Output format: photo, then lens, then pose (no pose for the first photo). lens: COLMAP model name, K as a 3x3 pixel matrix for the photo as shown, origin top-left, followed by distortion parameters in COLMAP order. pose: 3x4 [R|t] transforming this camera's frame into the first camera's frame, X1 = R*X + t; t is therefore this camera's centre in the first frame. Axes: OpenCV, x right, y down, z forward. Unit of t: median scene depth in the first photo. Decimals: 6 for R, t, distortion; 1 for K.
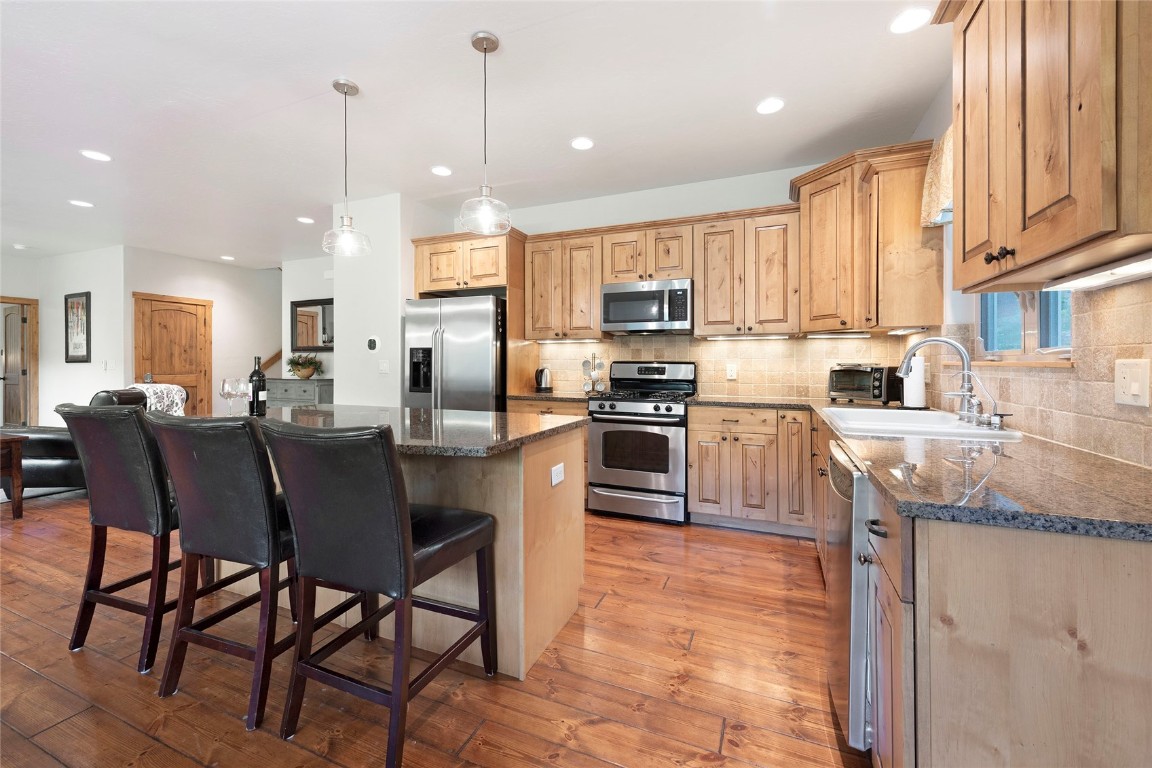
lens RADIAL K [[463.8, 0, 574.7], [0, 463.8, 379.0], [0, 0, 1]] dist [0.014196, -0.006357]
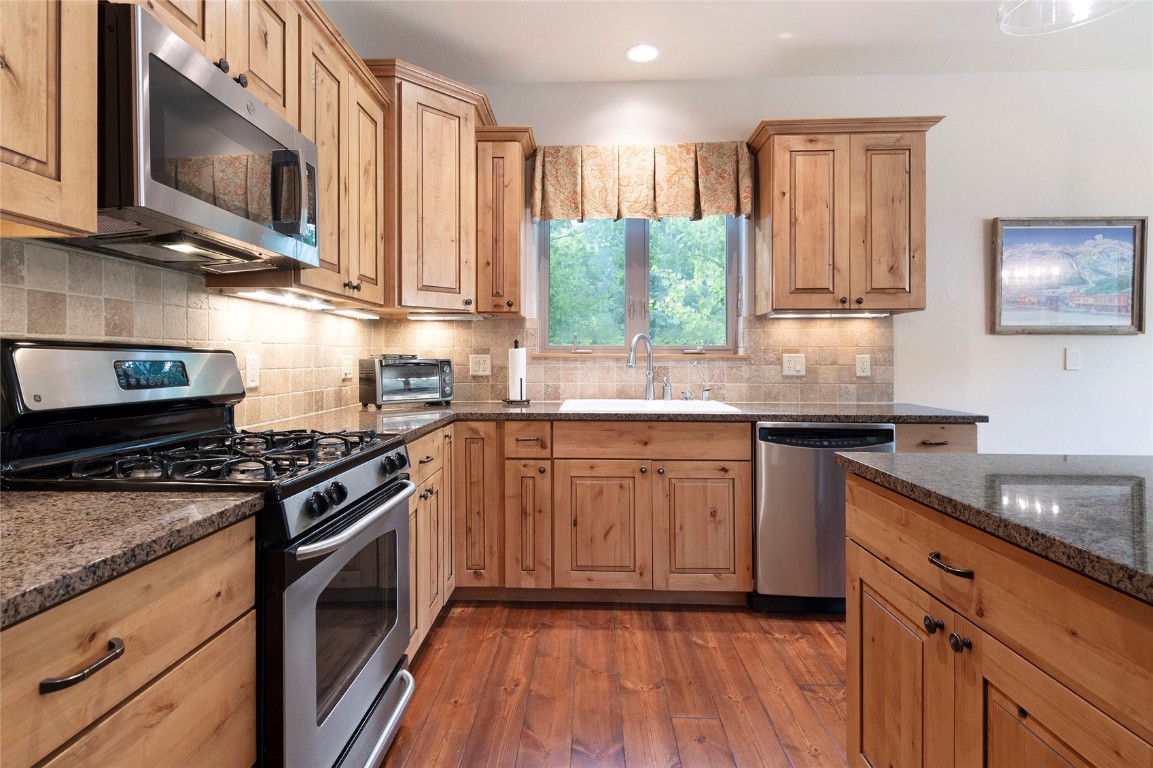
lens RADIAL K [[576.9, 0, 565.8], [0, 576.9, 362.0], [0, 0, 1]] dist [0.029971, -0.013151]
pose [[-0.352685, -0.006951, 0.935716, -0.329488], [0.028203, 0.999439, 0.018054, -0.029740], [-0.935317, 0.032758, -0.352291, 1.036498]]
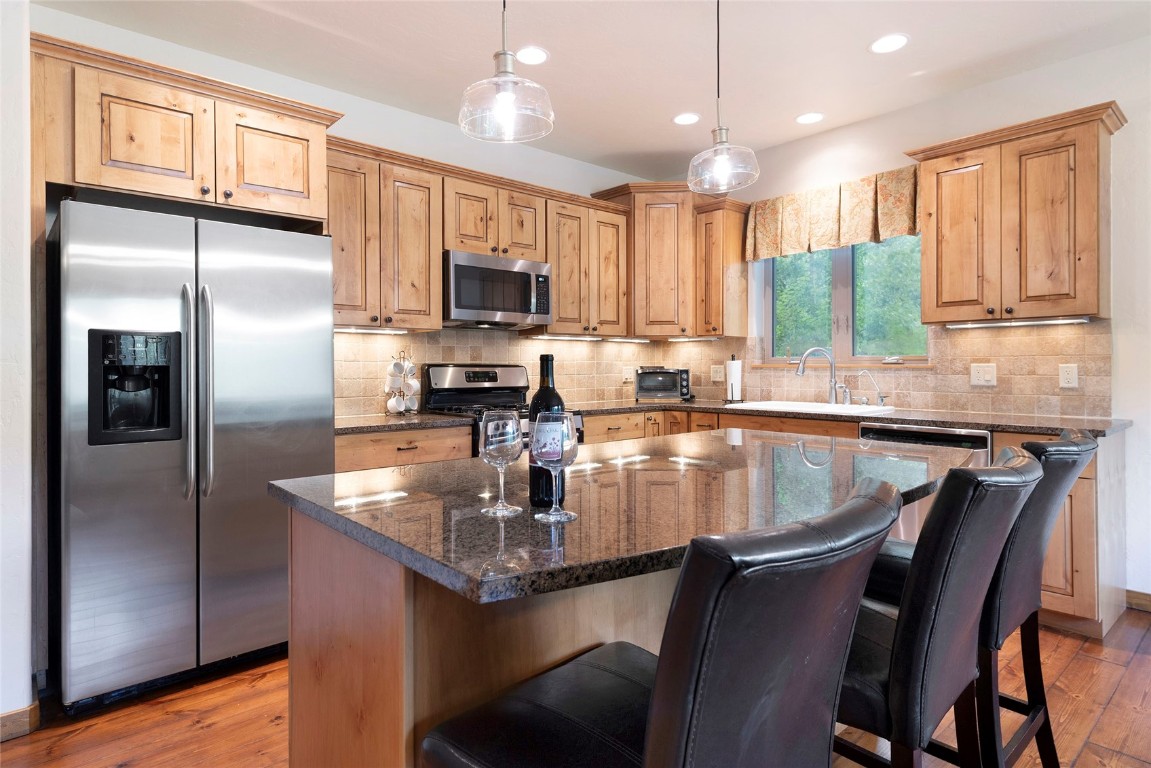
lens RADIAL K [[634.5, 0, 575.5], [0, 634.5, 384.0], [0, 0, 1]] dist [0.027090, -0.000311]
pose [[0.431512, -0.029469, 0.901626, -0.799464], [0.033068, 0.999311, 0.016836, -0.021588], [-0.901501, 0.022550, 0.432189, 0.502544]]
